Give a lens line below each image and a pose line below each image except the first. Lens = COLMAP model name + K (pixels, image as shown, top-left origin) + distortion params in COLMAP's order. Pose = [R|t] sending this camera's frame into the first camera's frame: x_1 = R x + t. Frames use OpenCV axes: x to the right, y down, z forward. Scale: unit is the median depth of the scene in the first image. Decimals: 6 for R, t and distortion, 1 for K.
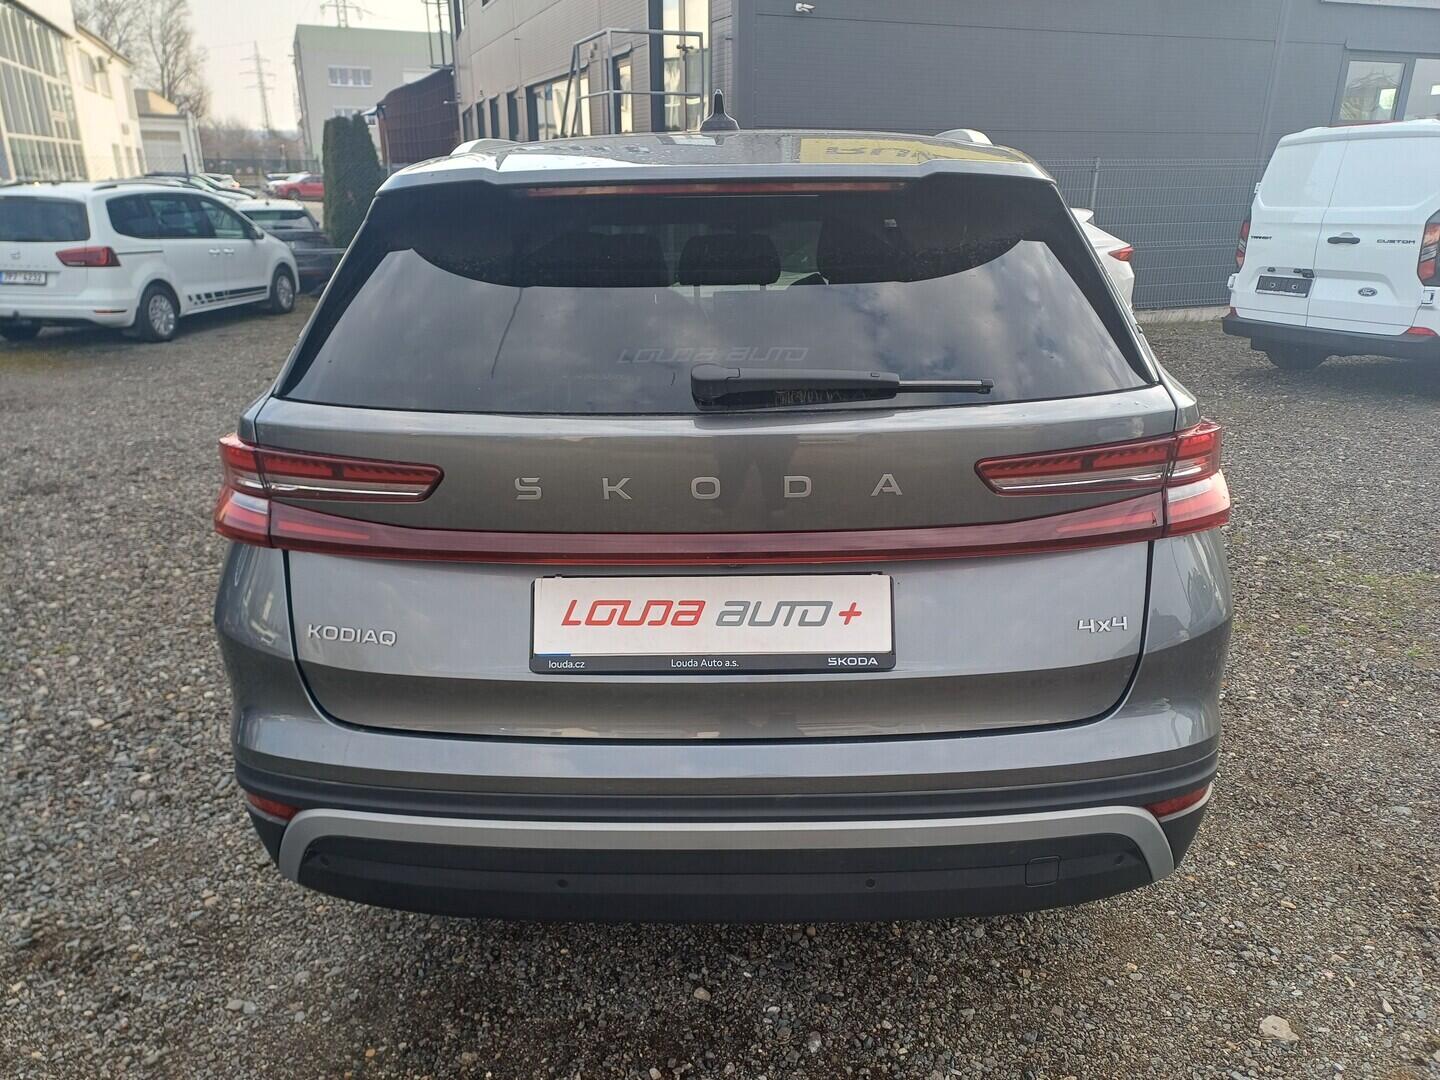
lens RADIAL K [[1058.1, 0, 729.2], [0, 1058.1, 546.7], [0, 0, 1]] dist [0.053844, -0.043294]
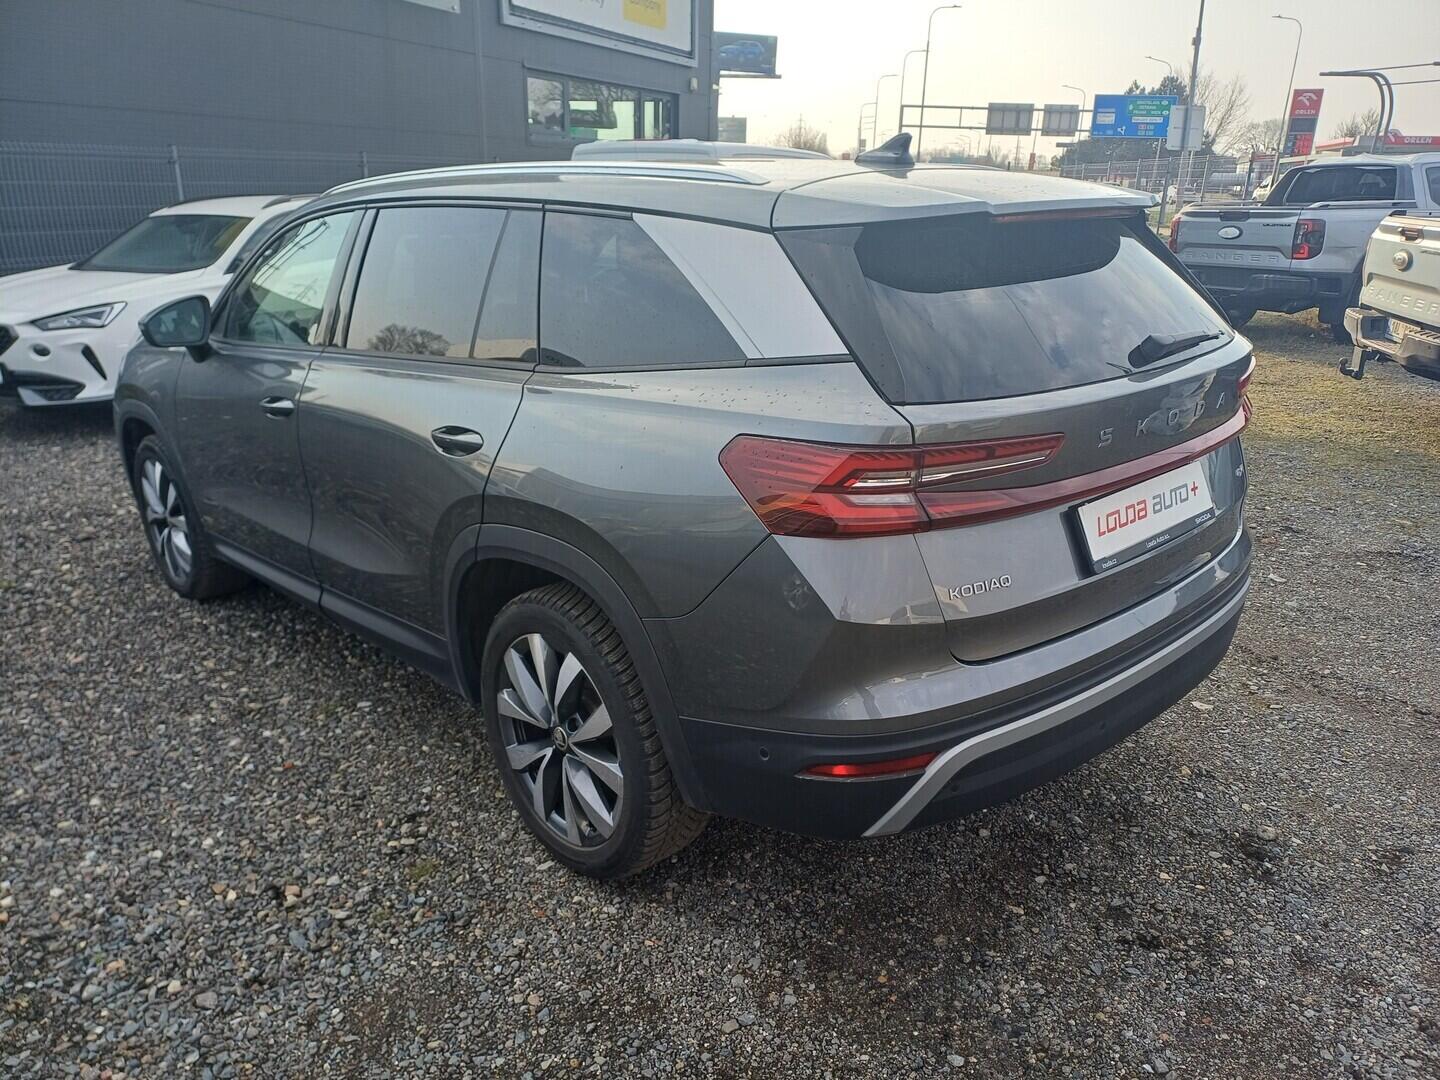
lens RADIAL K [[1058.1, 0, 708.7], [0, 1058.1, 540.5], [0, 0, 1]] dist [0.053844, -0.043294]
pose [[0.721736, -0.214322, 0.658151, -0.956627], [0.215522, 0.973170, 0.080562, -0.094122], [-0.657759, 0.083702, 0.748563, 0.203576]]
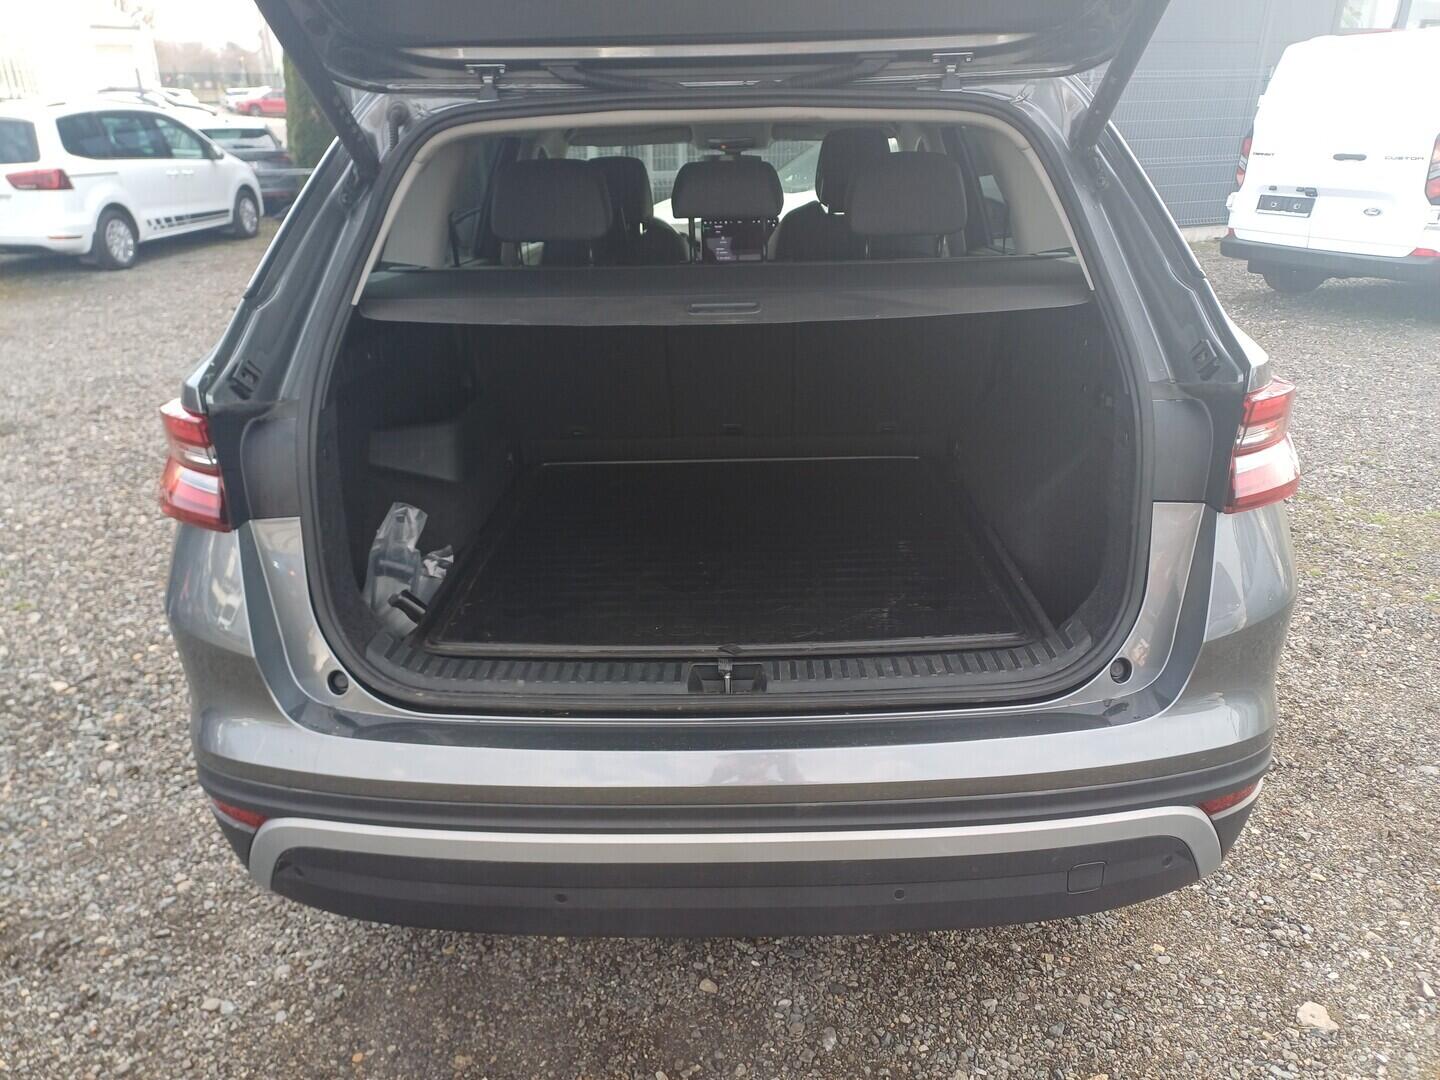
lens RADIAL K [[1058.1, 0, 720.8], [0, 1058.1, 548.1], [0, 0, 1]] dist [0.053844, -0.043294]
pose [[0.999912, -0.007701, 0.010781, -0.020182], [0.006916, 0.997450, 0.071029, -0.032317], [-0.011300, -0.070949, 0.997416, 0.080169]]
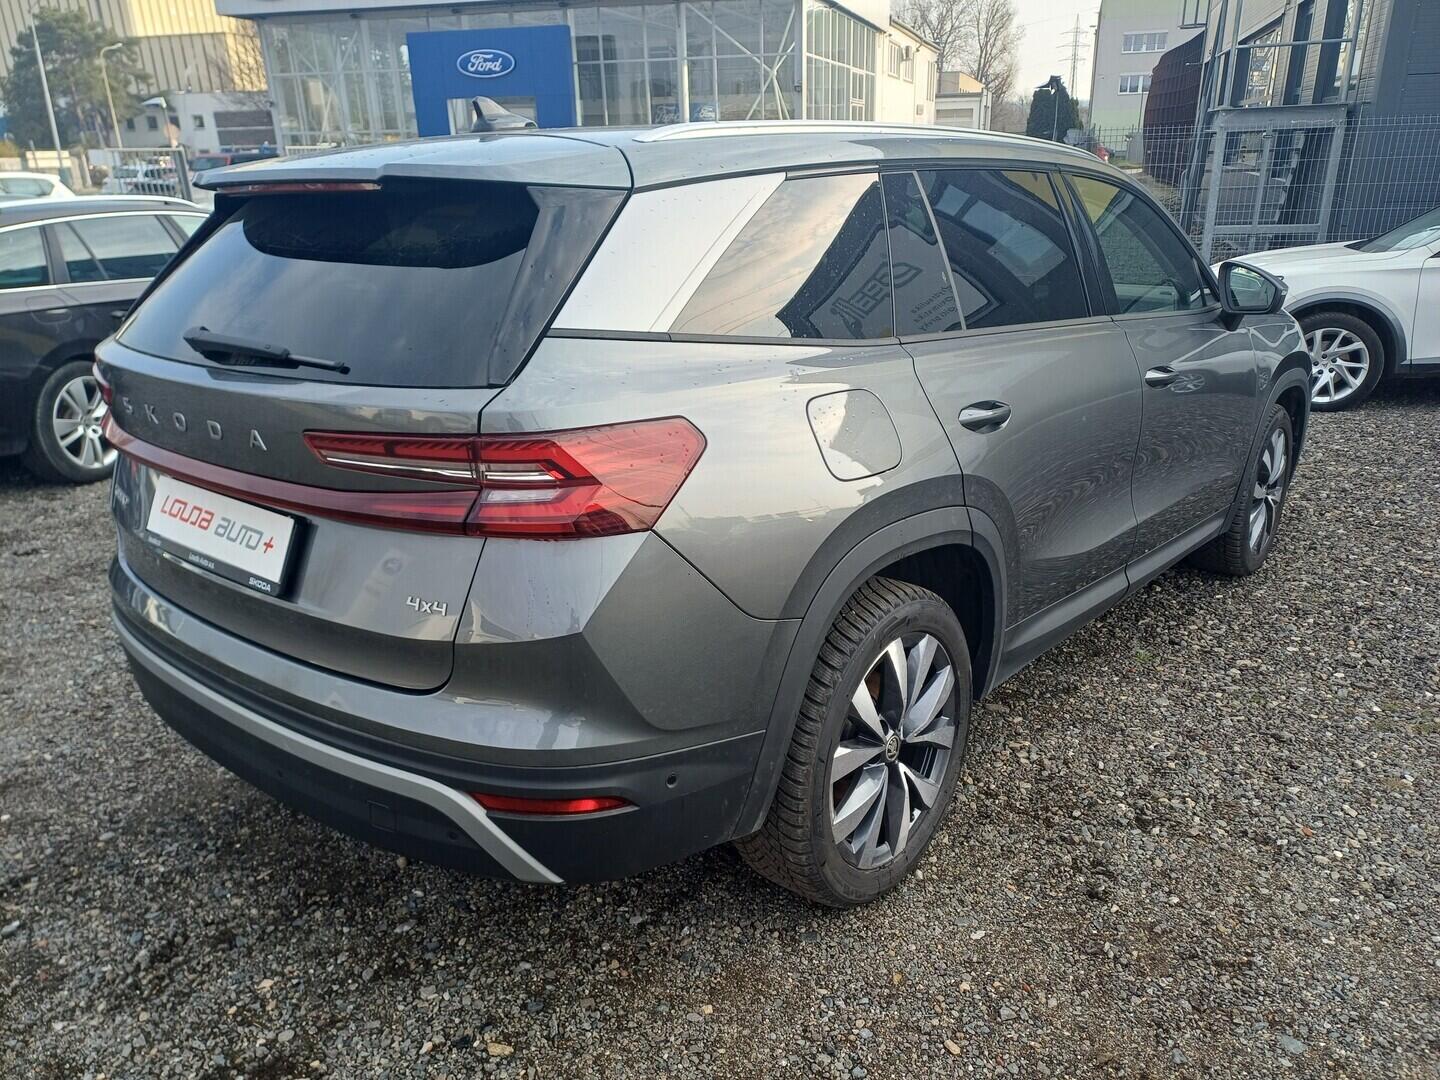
lens RADIAL K [[1058.1, 0, 730.0], [0, 1058.1, 531.4], [0, 0, 1]] dist [0.053844, -0.043294]
pose [[0.781567, 0.189914, -0.594210, 0.820888], [-0.181419, 0.980559, 0.074773, -0.090726], [0.596859, 0.049361, 0.800826, 0.229822]]
